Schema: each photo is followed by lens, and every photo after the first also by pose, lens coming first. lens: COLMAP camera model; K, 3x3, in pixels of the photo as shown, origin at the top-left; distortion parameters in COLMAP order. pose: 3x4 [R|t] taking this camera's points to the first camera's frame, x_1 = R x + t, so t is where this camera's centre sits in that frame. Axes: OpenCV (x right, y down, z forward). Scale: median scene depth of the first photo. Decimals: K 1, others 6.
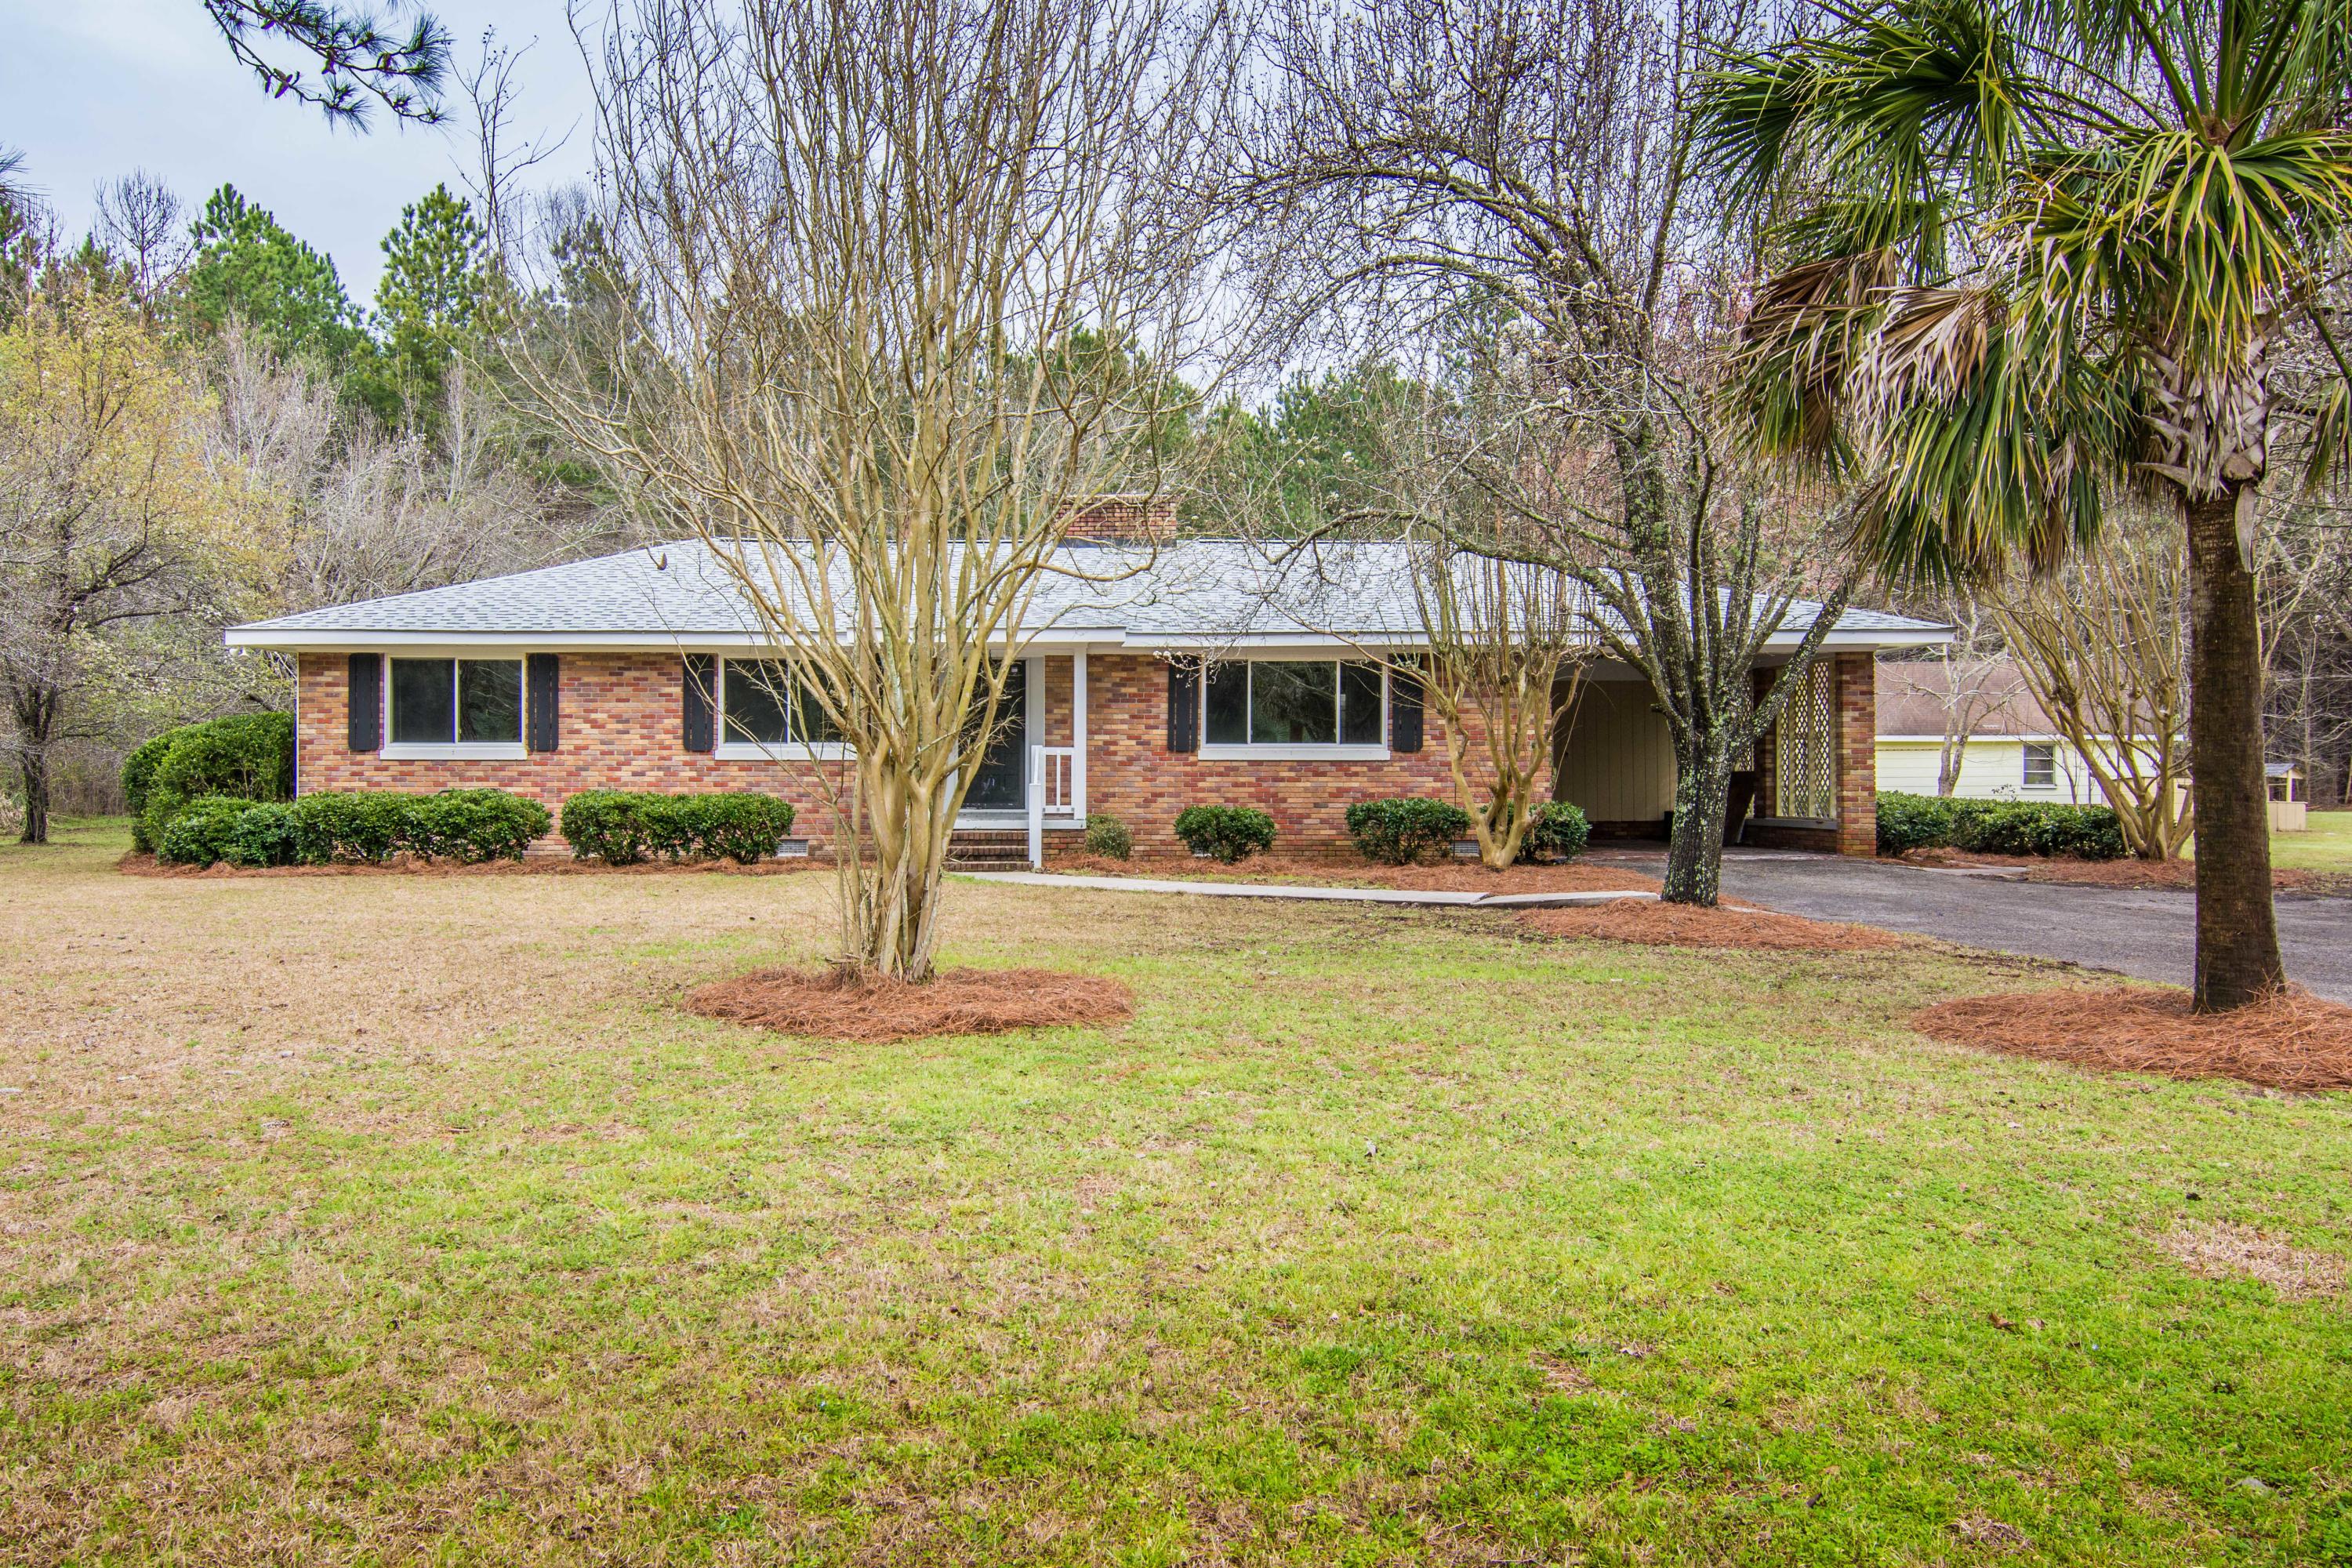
lens RADIAL K [[1593.0, 0, 1176.6], [0, 1593.0, 781.7], [0, 0, 1]] dist [0.013058, 0.000558]
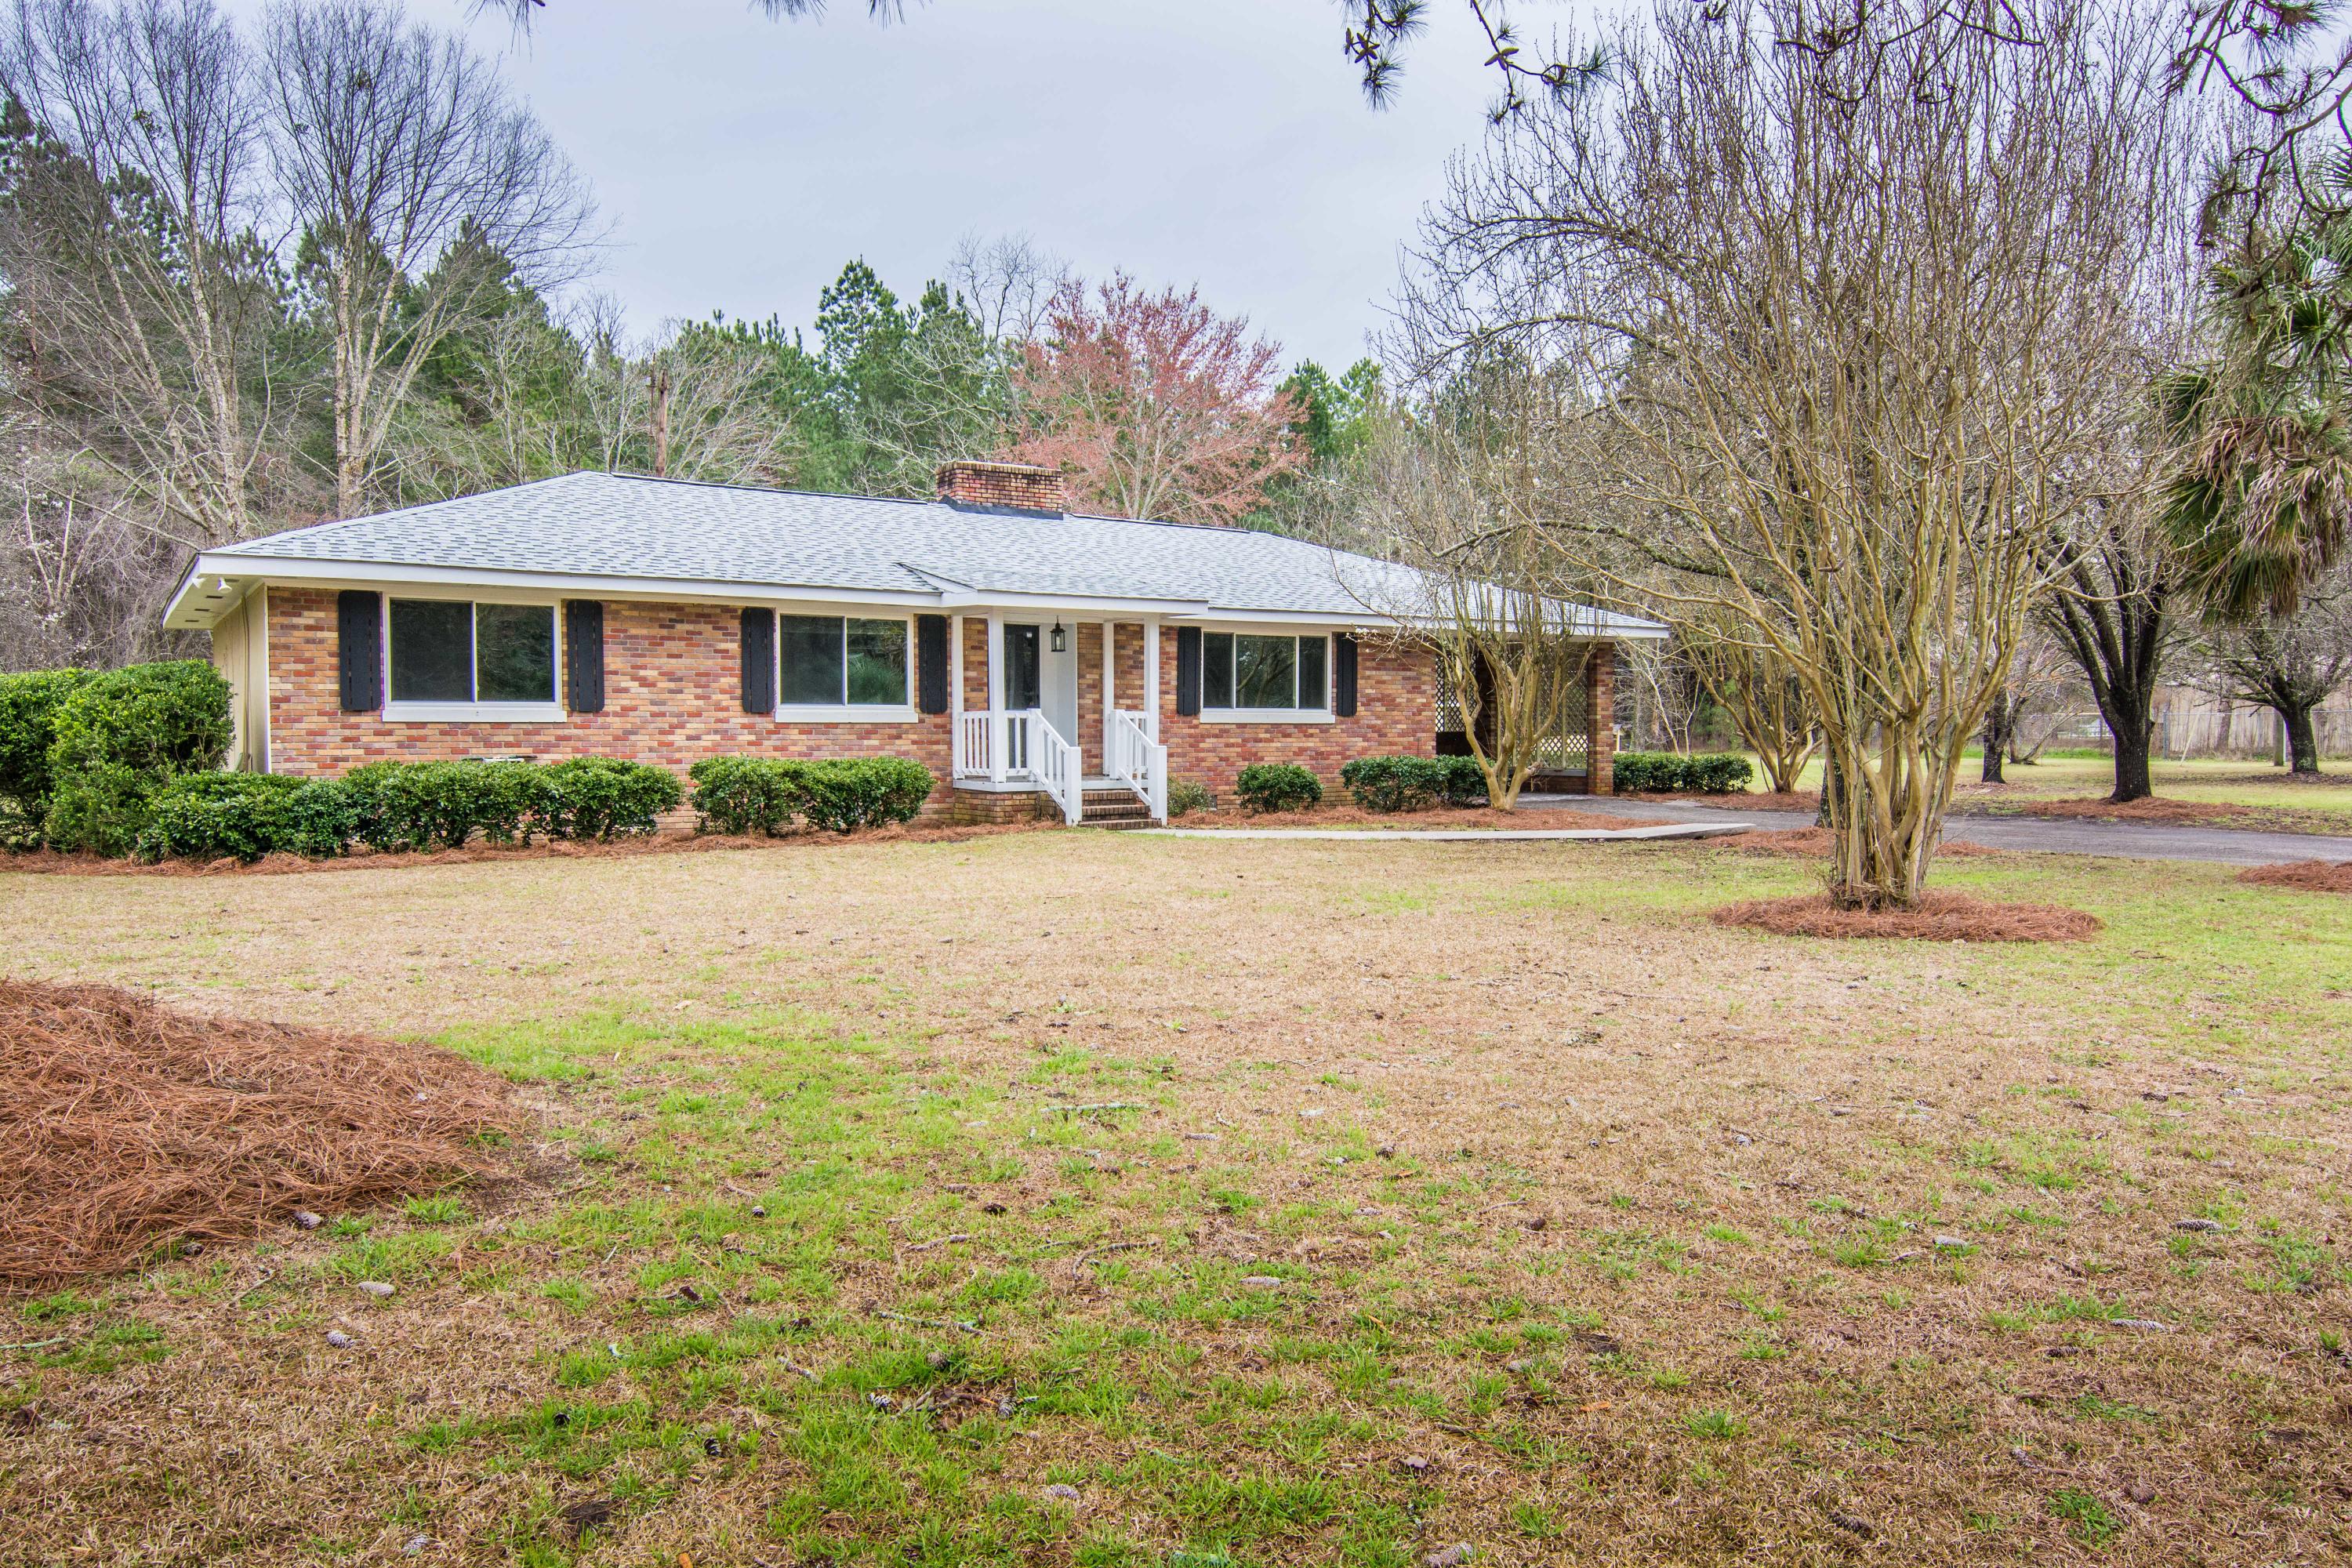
lens RADIAL K [[1593.0, 0, 1179.6], [0, 1593.0, 776.1], [0, 0, 1]] dist [0.013058, 0.000558]
pose [[0.837581, -0.017420, 0.546036, -0.601526], [0.004460, 0.999676, 0.025051, -0.004666], [-0.546296, -0.018547, 0.837387, 0.089190]]
